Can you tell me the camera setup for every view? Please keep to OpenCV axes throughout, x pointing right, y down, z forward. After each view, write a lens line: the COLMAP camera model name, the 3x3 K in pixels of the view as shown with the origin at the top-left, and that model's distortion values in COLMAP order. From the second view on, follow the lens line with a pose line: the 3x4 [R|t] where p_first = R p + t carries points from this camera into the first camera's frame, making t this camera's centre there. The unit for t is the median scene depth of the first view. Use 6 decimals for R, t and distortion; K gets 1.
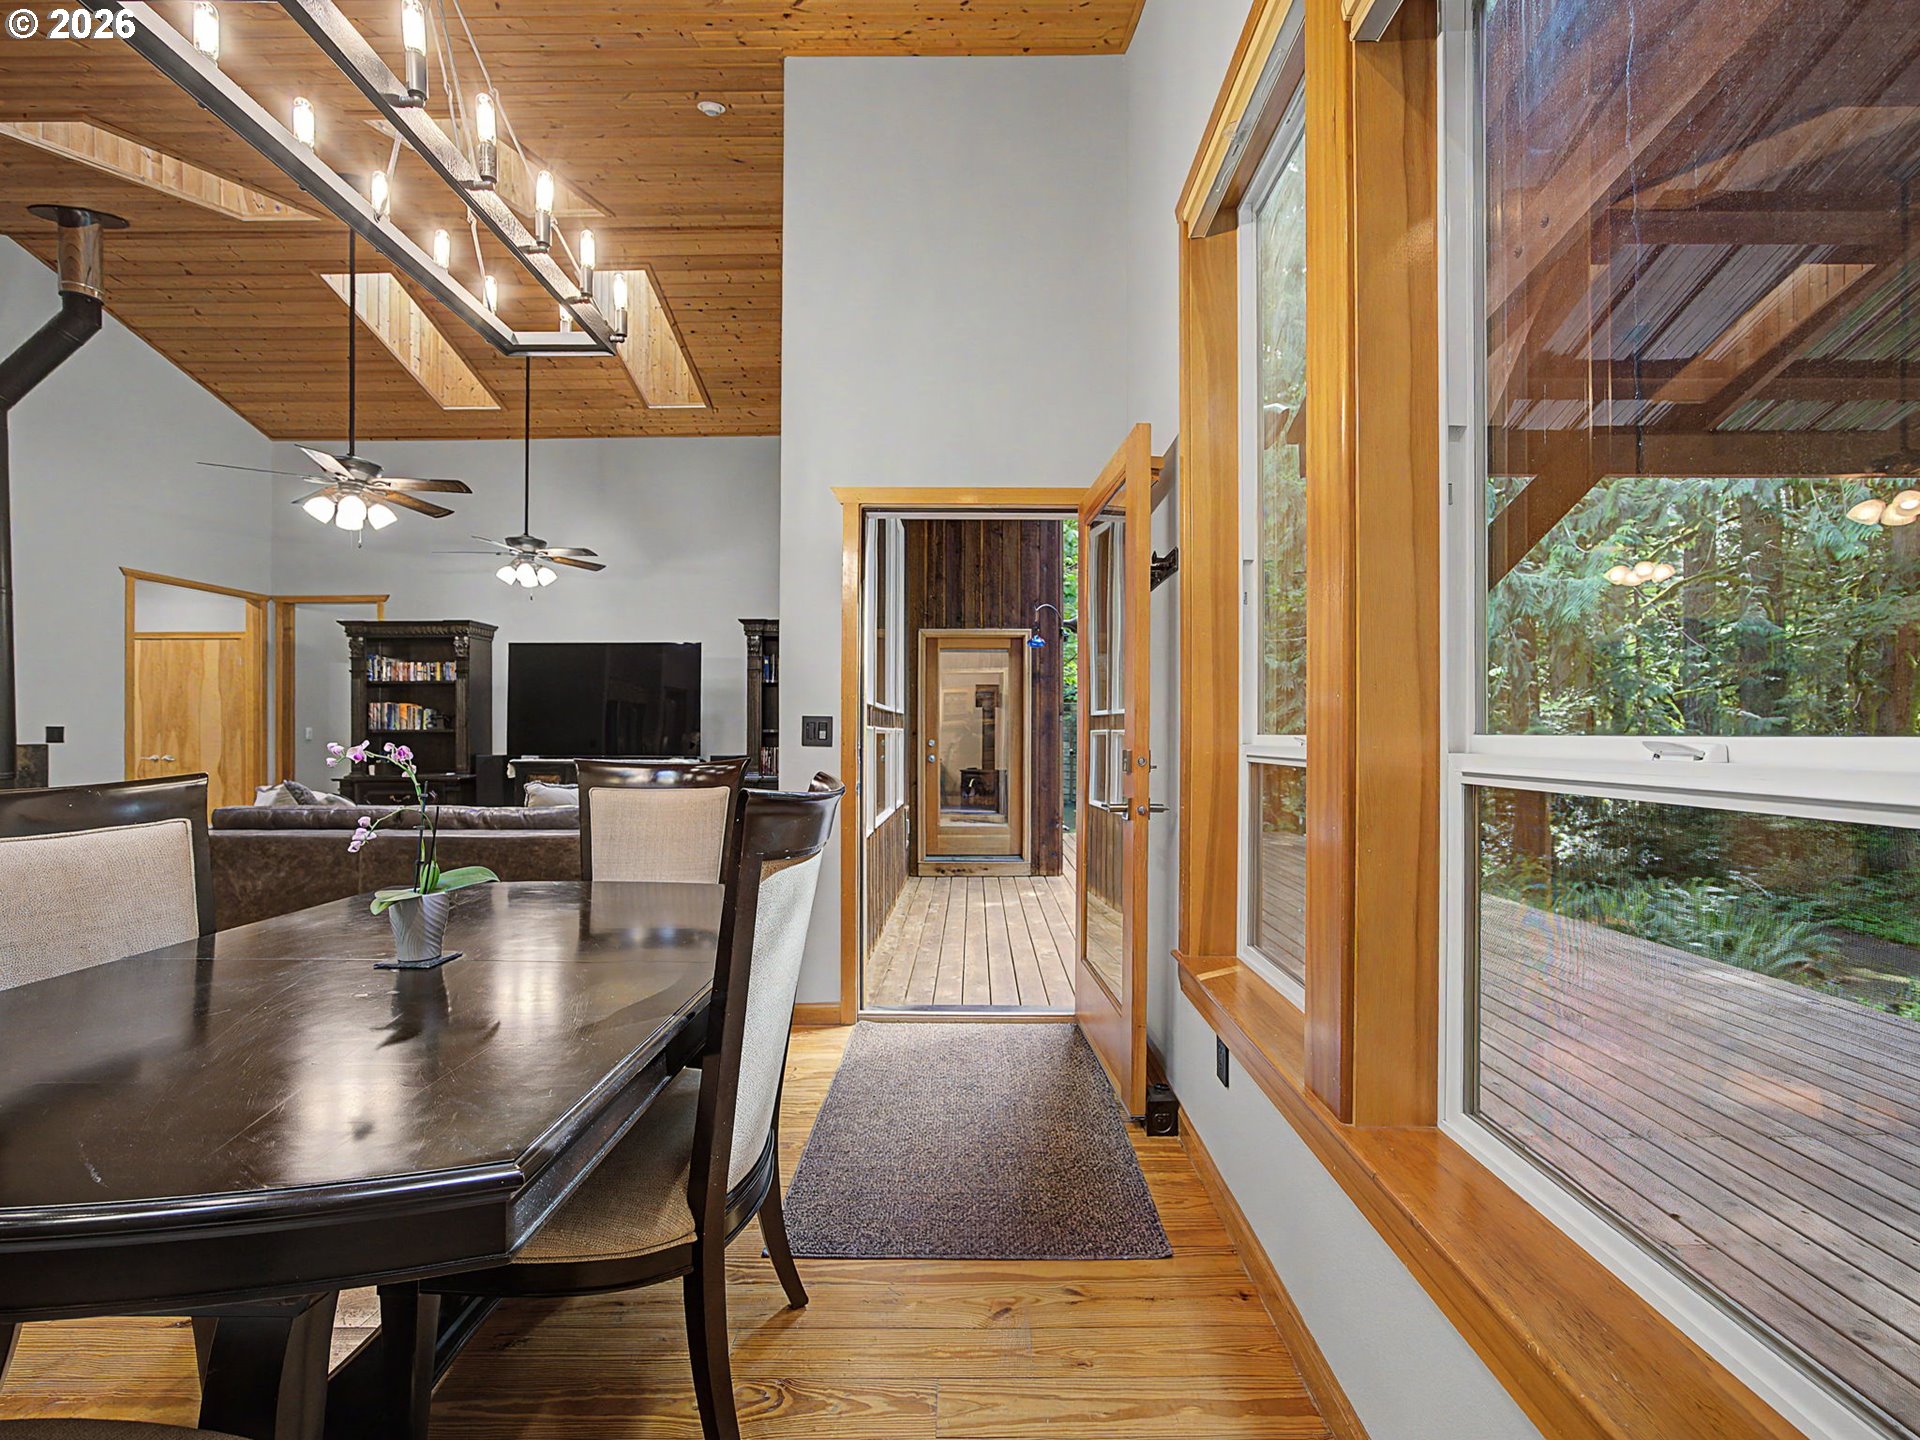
lens RADIAL K [[854.4, 0, 952.6], [0, 854.4, 726.1], [0, 0, 1]] dist [-0.000619, 0.000800]
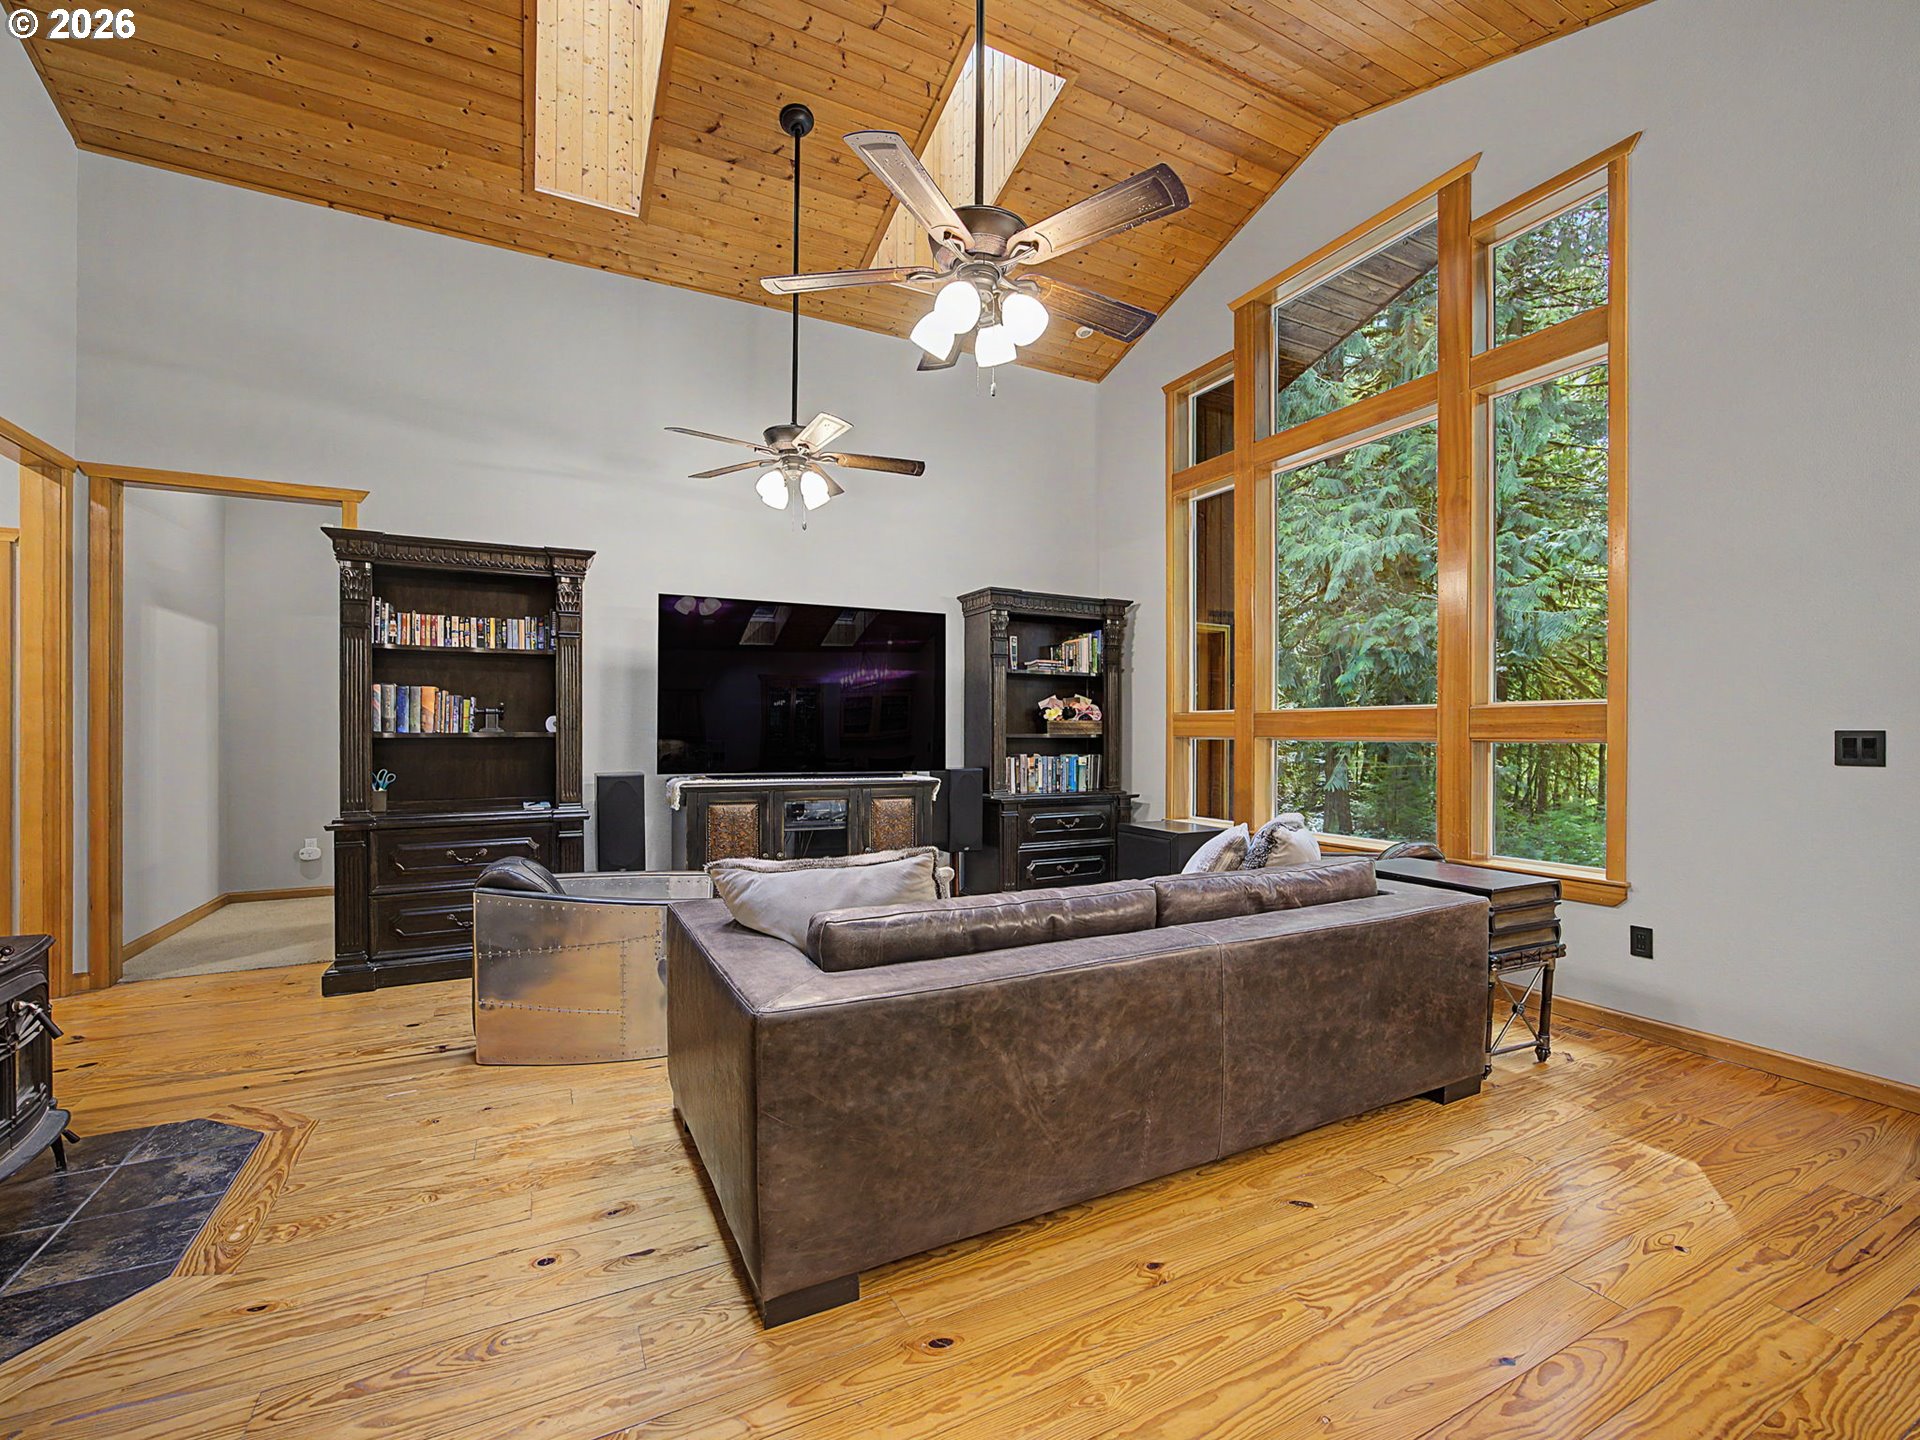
lens RADIAL K [[837.3, 0, 960.0], [0, 837.3, 720.0], [0, 0, 1]] dist [-0.026455, 0.011278]
pose [[0.874214, 0.006733, 0.485495, -0.622550], [-0.006994, 0.999975, -0.001274, -0.005754], [-0.485491, -0.002282, 0.874239, 0.356994]]
